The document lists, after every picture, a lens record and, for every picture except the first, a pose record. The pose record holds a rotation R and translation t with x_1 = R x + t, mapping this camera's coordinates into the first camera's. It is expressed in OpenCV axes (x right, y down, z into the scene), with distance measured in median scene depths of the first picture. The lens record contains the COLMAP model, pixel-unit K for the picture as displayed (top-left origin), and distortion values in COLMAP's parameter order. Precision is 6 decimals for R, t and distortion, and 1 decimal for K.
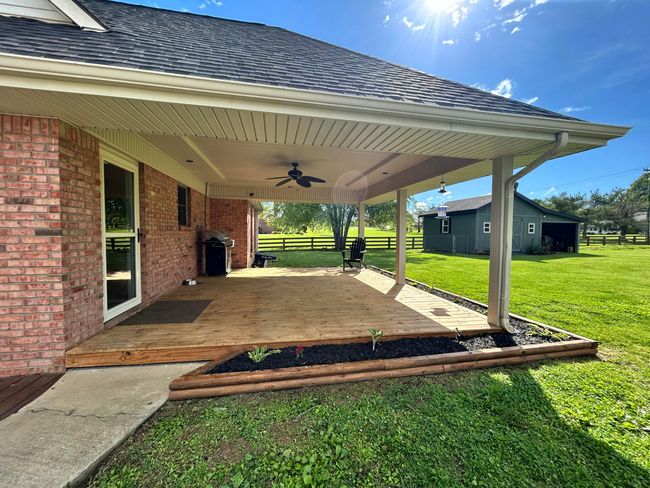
lens RADIAL K [[263.2, 0, 323.4], [0, 263.2, 243.4], [0, 0, 1]] dist [-0.003292, 0.002354]
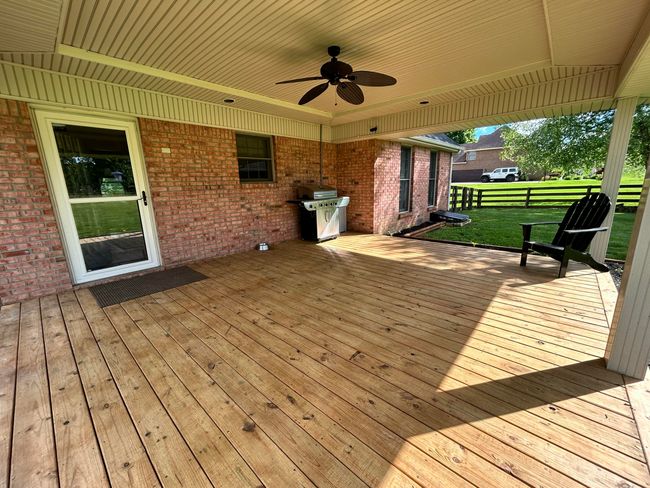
lens RADIAL K [[263.2, 0, 323.4], [0, 263.2, 243.4], [0, 0, 1]] dist [-0.003292, 0.002354]
pose [[0.597413, 0.148682, -0.788030, 0.322920], [0.002763, 0.982275, 0.187425, -0.032612], [0.801929, -0.114147, 0.586413, 0.640607]]
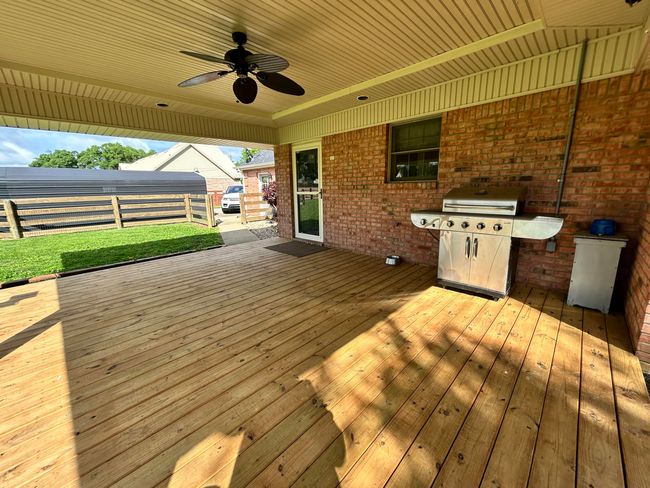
lens RADIAL K [[263.2, 0, 323.4], [0, 263.2, 243.4], [0, 0, 1]] dist [-0.003292, 0.002354]
pose [[-0.823847, 0.123626, -0.553165, 0.060240], [-0.014165, 0.971130, 0.238132, -0.073166], [0.566635, 0.204020, -0.798311, 1.474258]]
